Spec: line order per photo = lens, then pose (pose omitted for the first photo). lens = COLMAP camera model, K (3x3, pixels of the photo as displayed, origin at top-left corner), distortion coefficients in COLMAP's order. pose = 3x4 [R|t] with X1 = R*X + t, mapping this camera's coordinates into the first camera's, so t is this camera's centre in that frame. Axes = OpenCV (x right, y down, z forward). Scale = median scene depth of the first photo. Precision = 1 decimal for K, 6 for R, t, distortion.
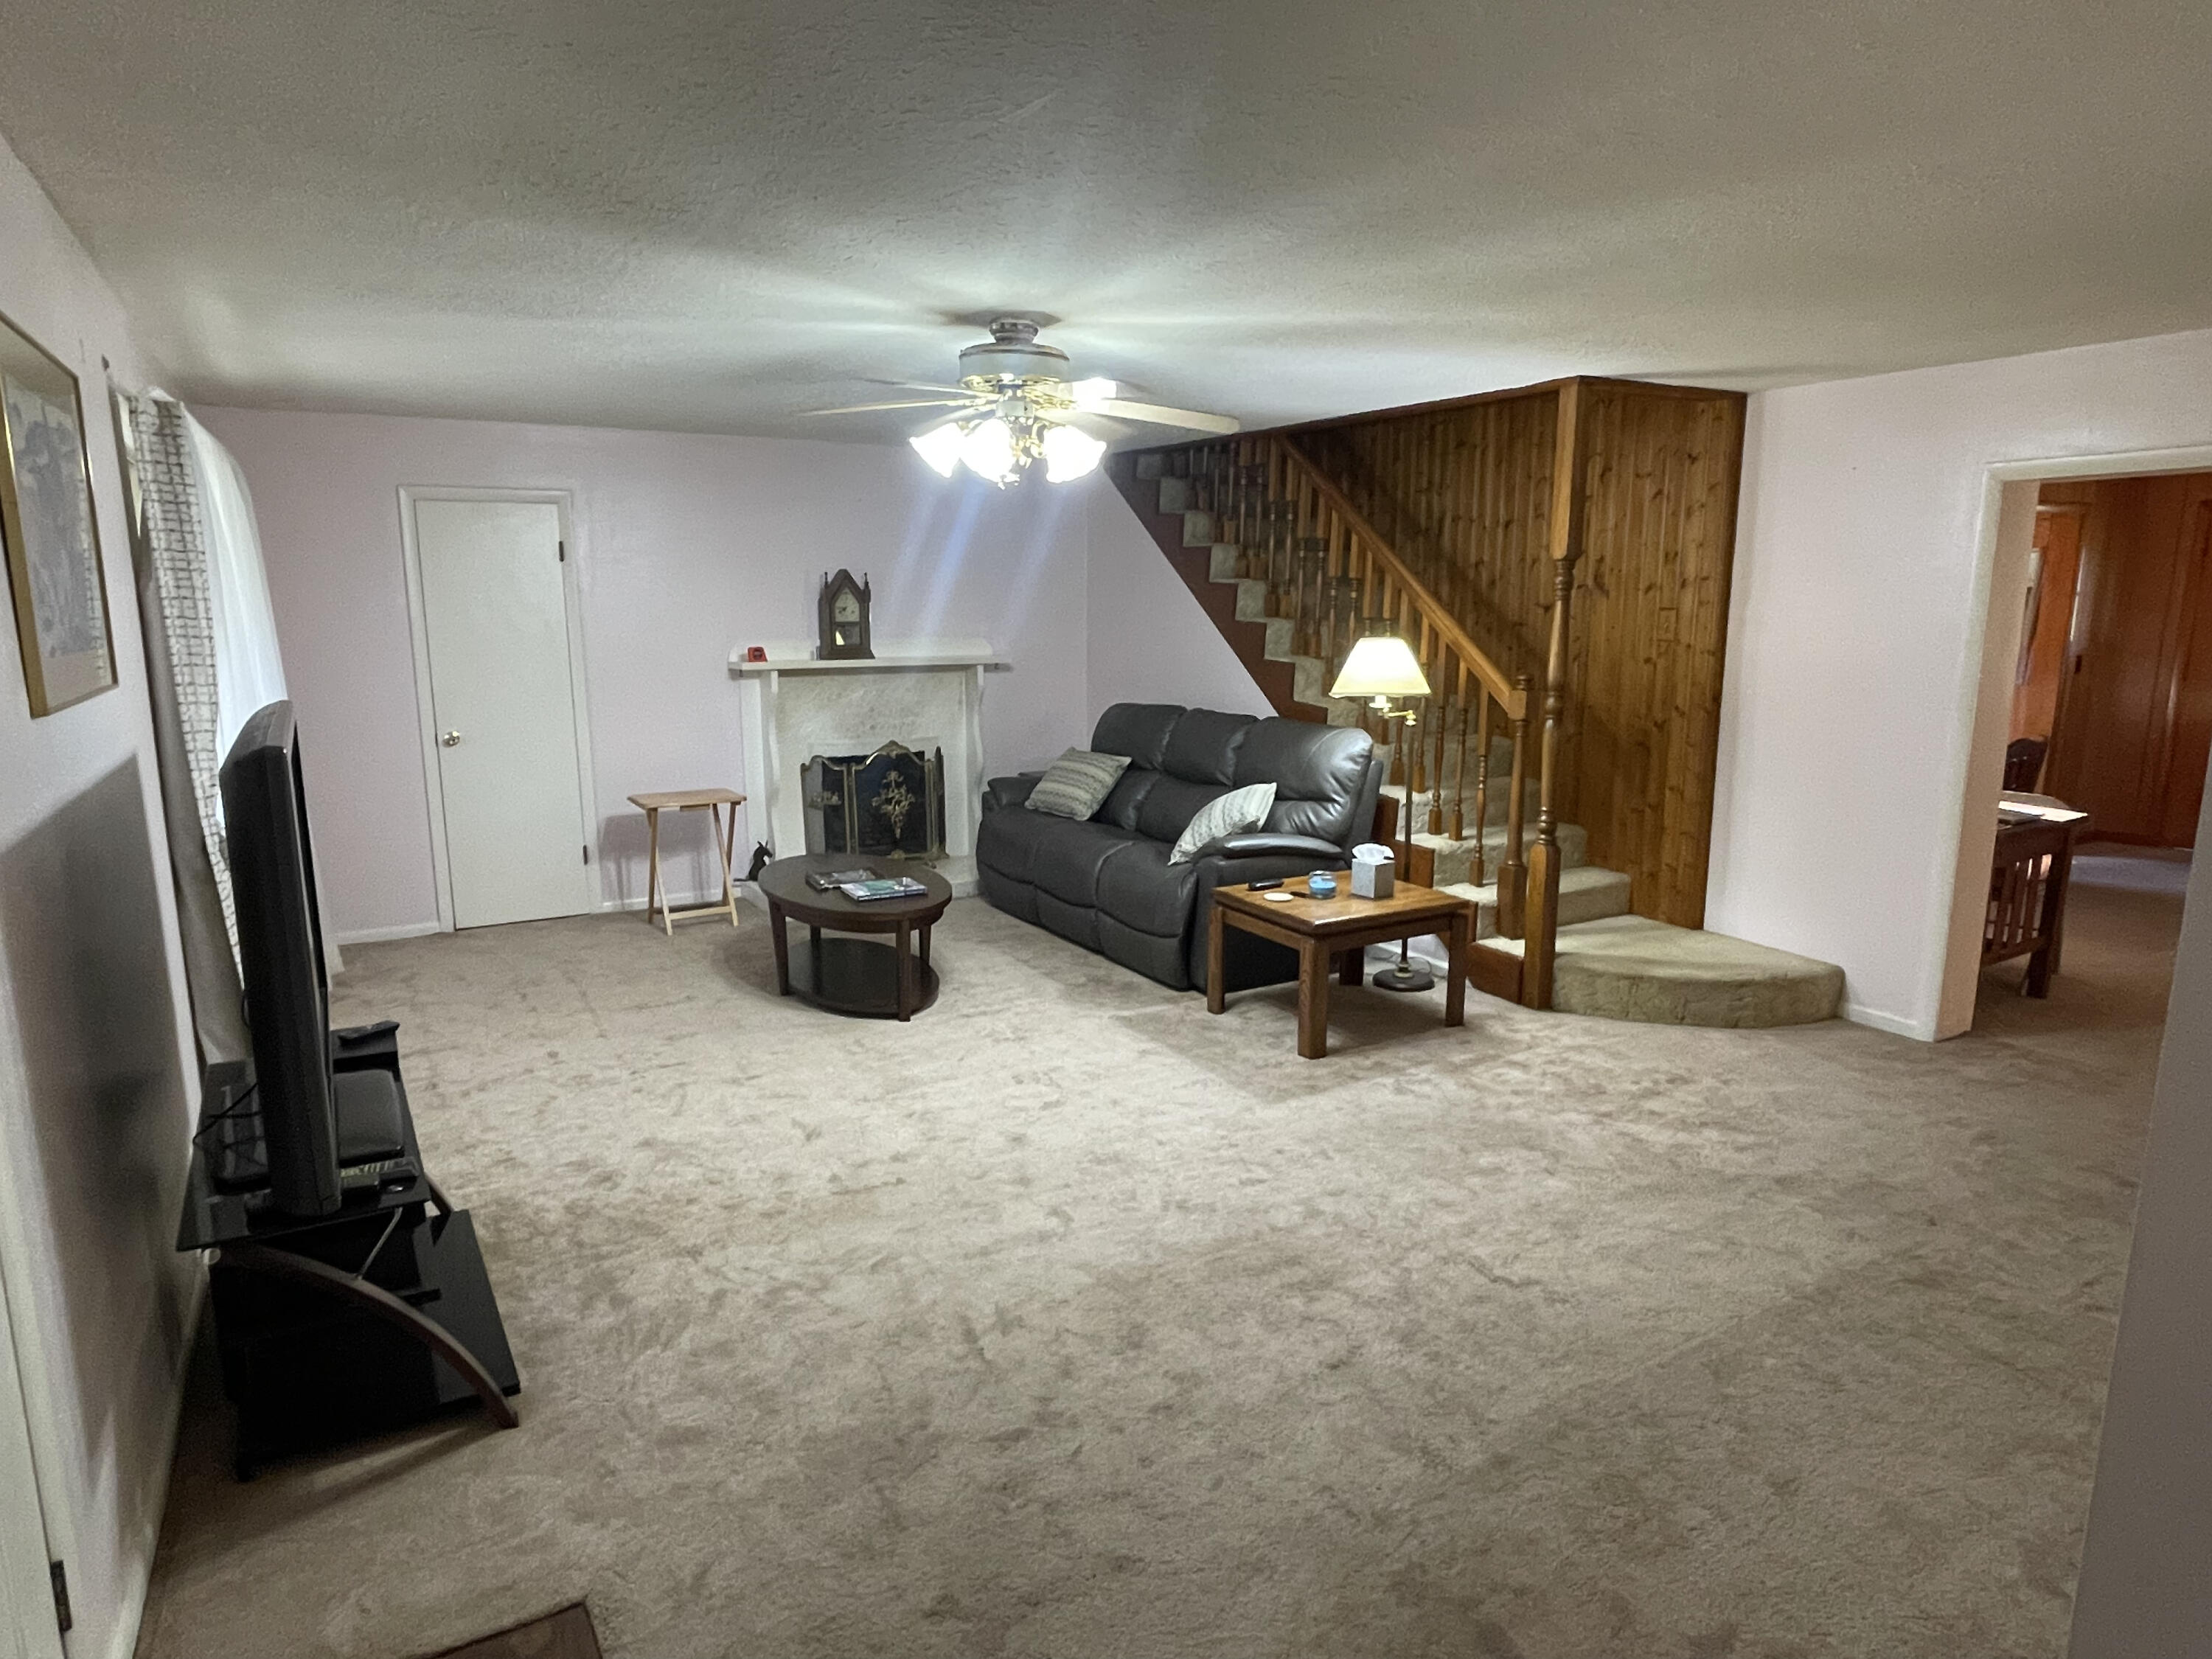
lens RADIAL K [[1268.6, 0, 1102.9], [0, 1268.6, 820.0], [0, 0, 1]] dist [0.021584, -0.000291]
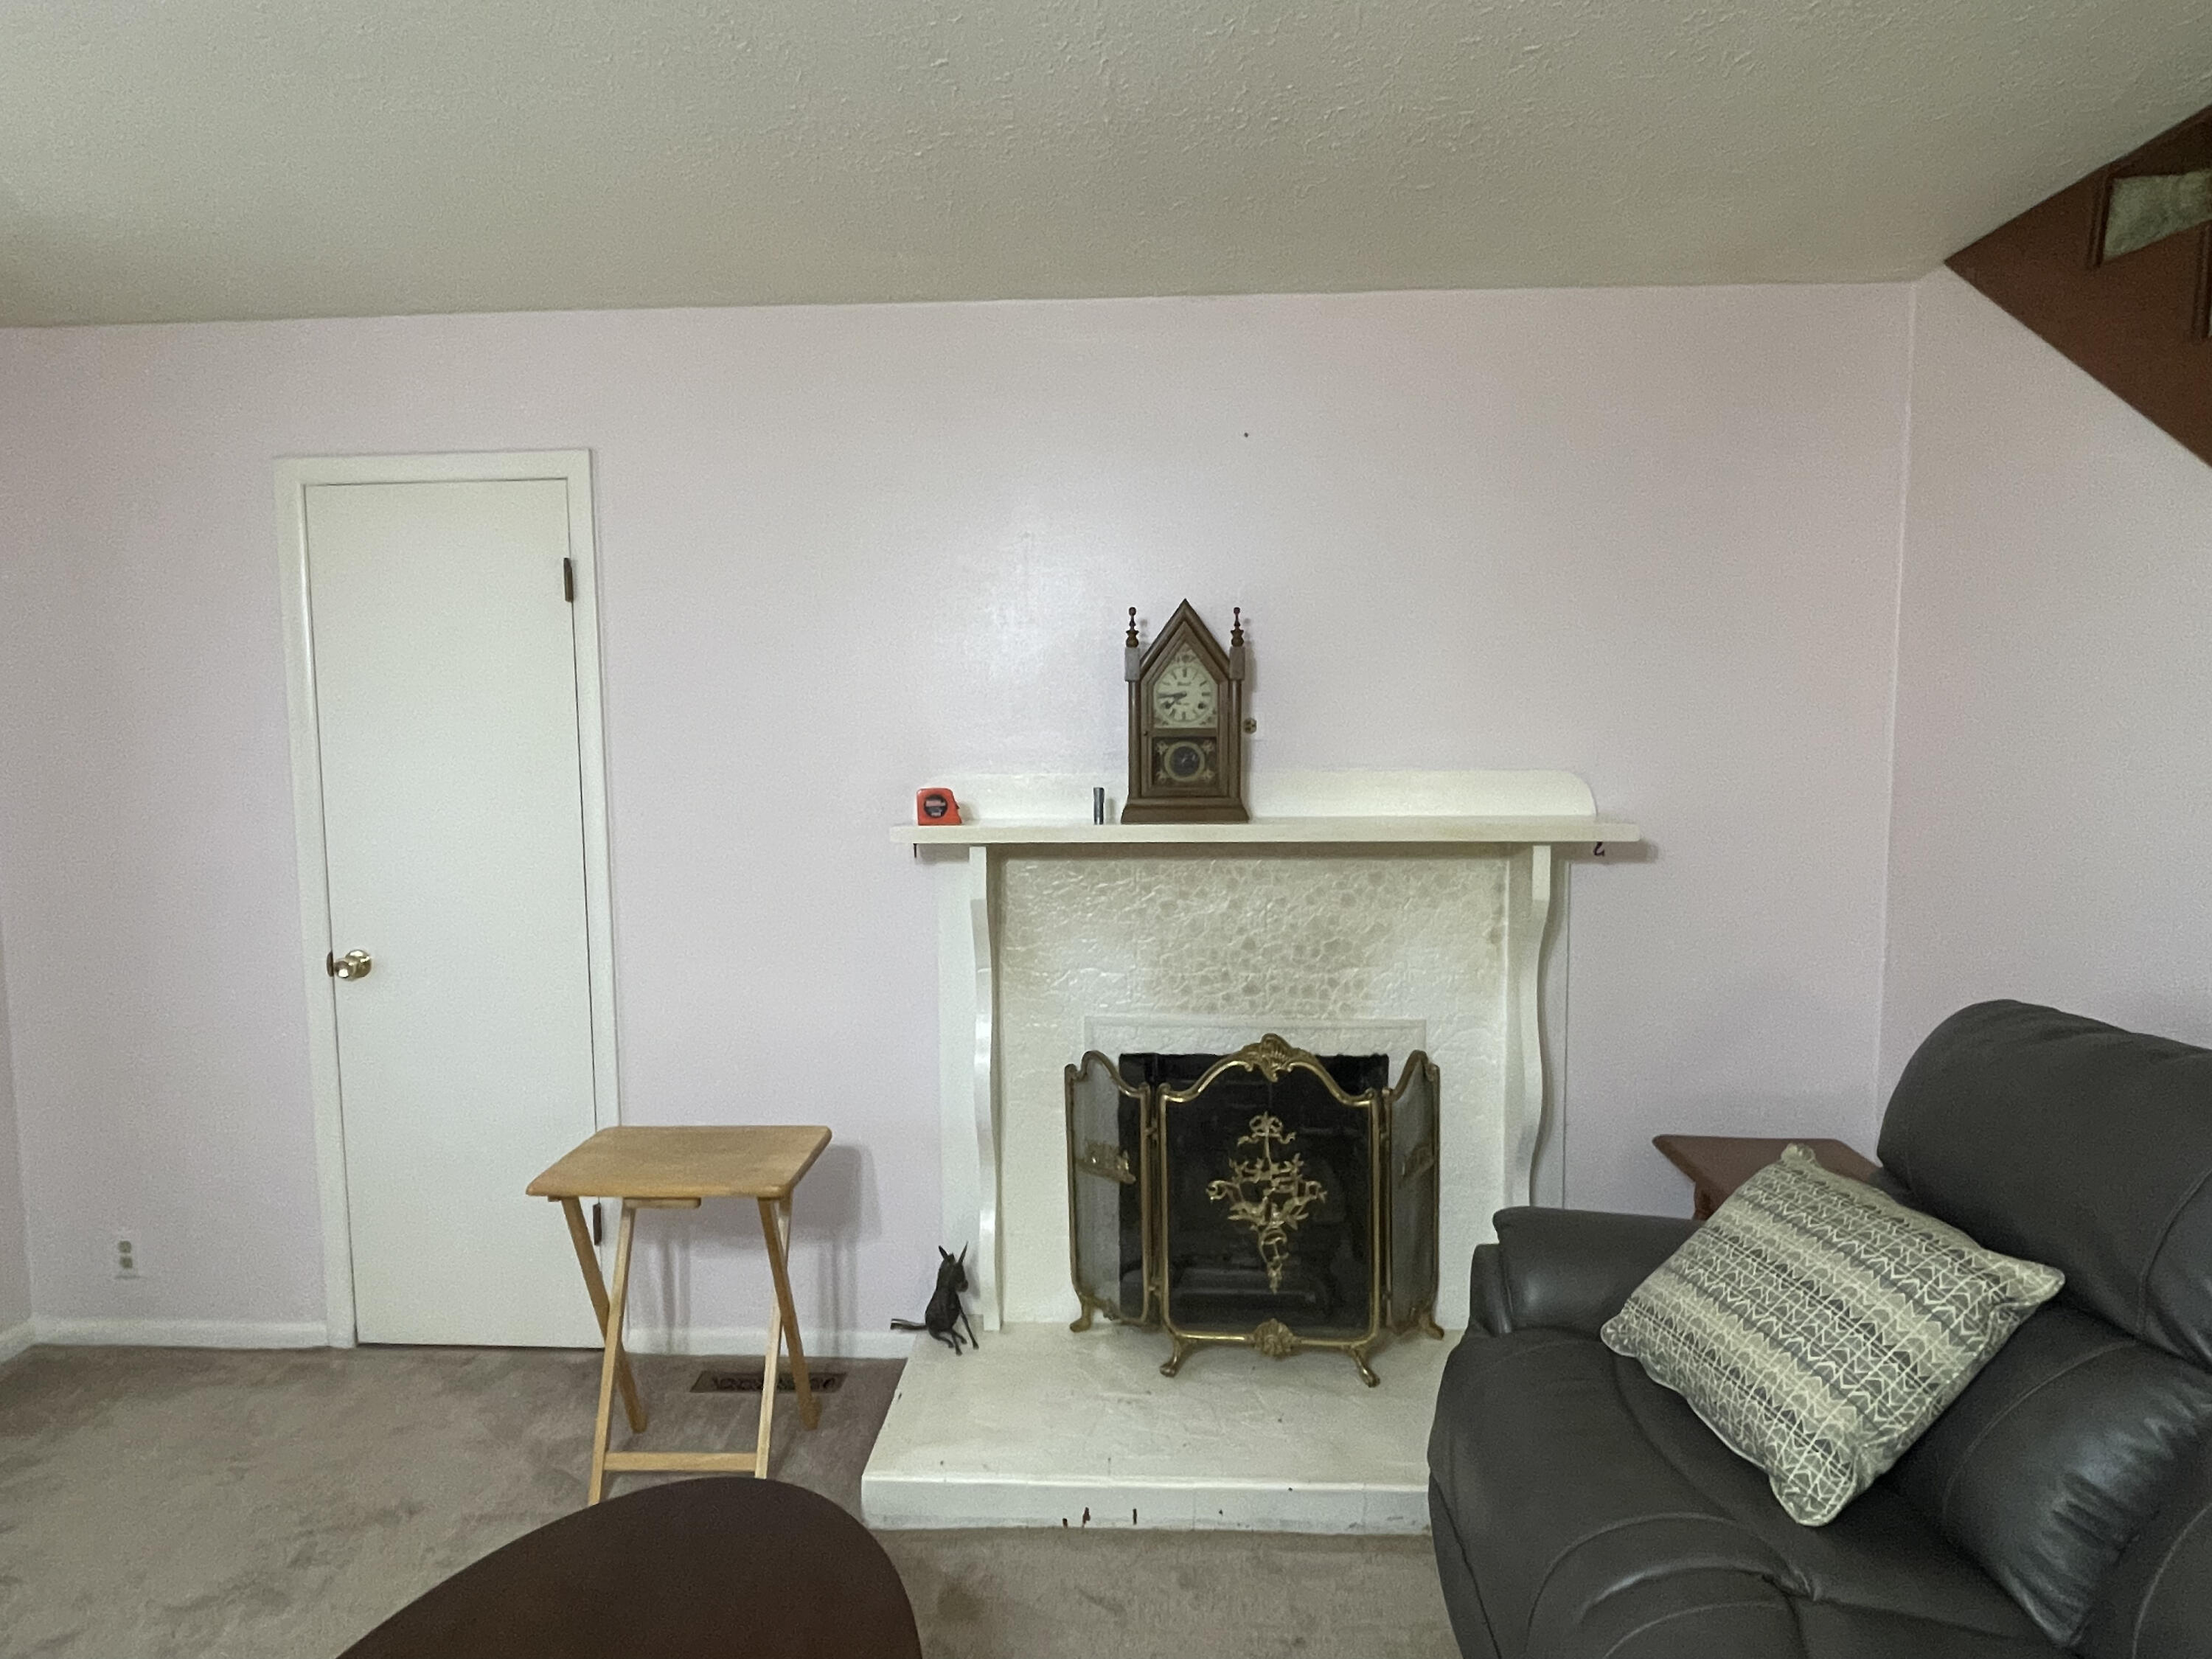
lens RADIAL K [[1268.6, 0, 1103.4], [0, 1268.6, 817.3], [0, 0, 1]] dist [0.021584, -0.000291]
pose [[0.823524, 0.034525, -0.566230, 0.007282], [-0.089681, 0.993518, -0.069854, -0.096794], [0.560148, 0.108306, 0.821282, 0.649734]]
